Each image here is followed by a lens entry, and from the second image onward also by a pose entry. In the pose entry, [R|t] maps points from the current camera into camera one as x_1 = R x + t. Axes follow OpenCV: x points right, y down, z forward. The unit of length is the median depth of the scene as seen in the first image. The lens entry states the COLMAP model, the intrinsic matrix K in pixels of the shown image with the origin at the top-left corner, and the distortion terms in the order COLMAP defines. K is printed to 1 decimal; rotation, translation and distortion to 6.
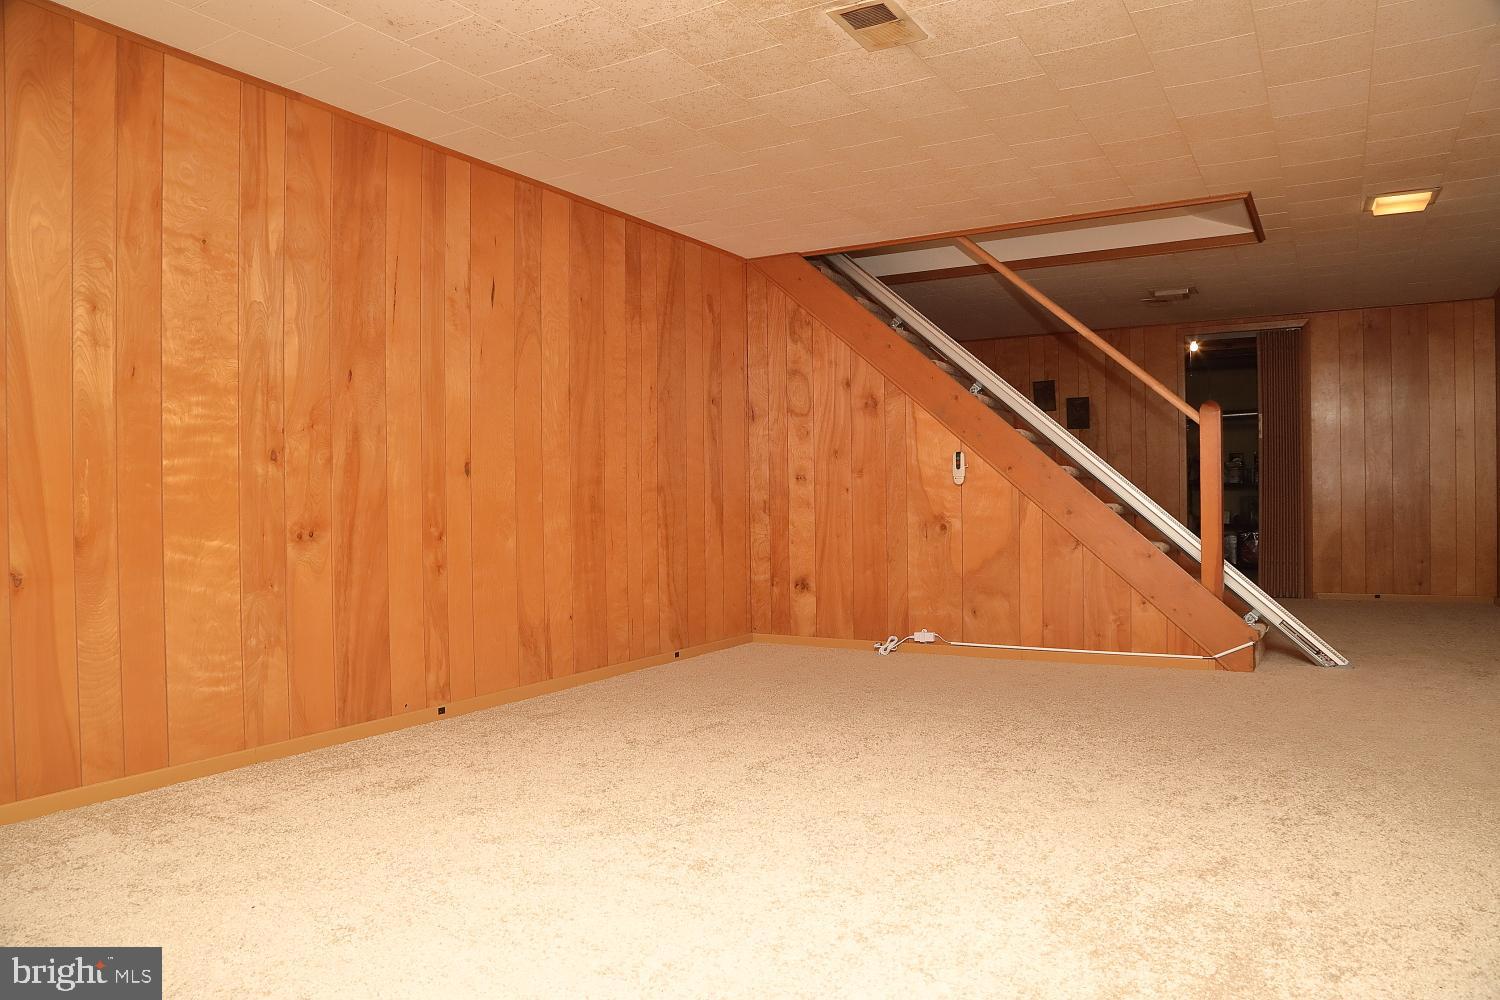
lens RADIAL K [[1049.2, 0, 746.1], [0, 1049.2, 510.7], [0, 0, 1]] dist [-0.115724, 0.068670]
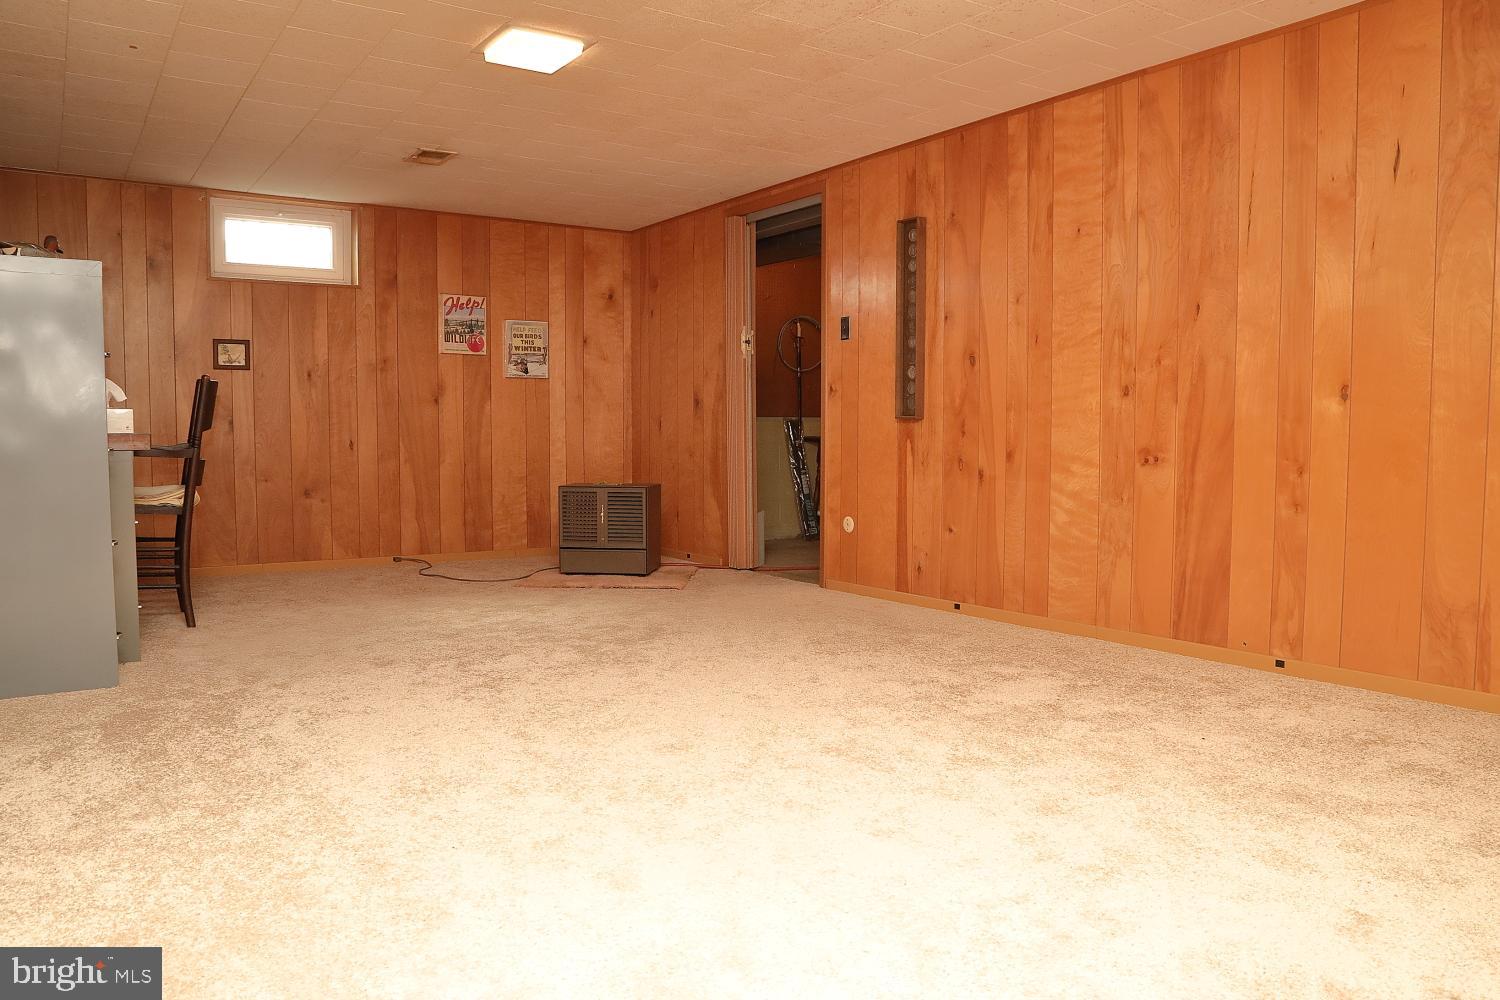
lens RADIAL K [[1049.2, 0, 746.1], [0, 1049.2, 510.7], [0, 0, 1]] dist [-0.115724, 0.068670]
pose [[0.711949, 0.059292, -0.699724, 0.140710], [-0.011344, 0.997270, 0.072962, 0.003731], [0.702140, -0.044007, 0.710678, -0.329774]]
